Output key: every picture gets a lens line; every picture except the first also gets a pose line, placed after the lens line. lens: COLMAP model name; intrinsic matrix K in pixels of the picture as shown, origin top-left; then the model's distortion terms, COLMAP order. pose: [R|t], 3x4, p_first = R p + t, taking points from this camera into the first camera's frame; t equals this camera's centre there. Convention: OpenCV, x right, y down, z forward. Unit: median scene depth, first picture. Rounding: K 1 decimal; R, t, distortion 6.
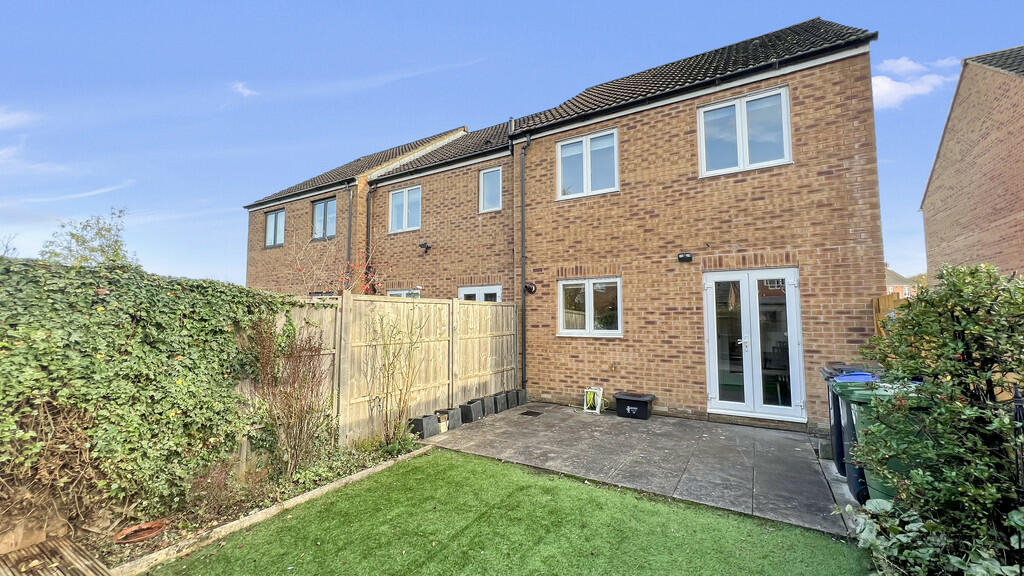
lens RADIAL K [[408.4, 0, 512.3], [0, 408.4, 284.6], [0, 0, 1]] dist [0.002682, 0.000106]
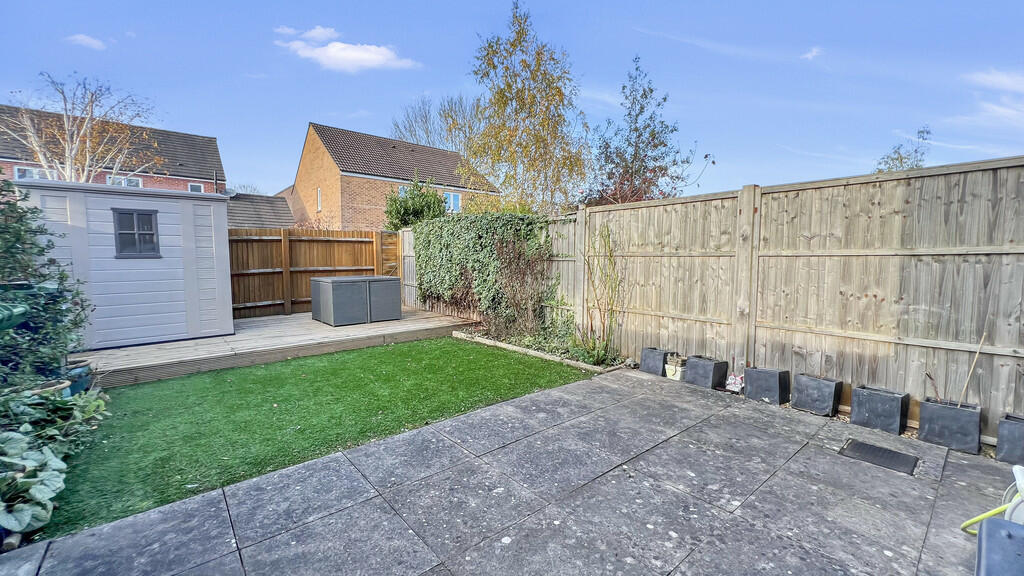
lens RADIAL K [[408.4, 0, 511.7], [0, 408.4, 287.1], [0, 0, 1]] dist [0.002682, 0.000106]
pose [[-0.316743, 0.069848, -0.945936, 0.689376], [0.072264, 0.996163, 0.049359, 0.159261], [0.945755, -0.052723, -0.320575, 1.106244]]
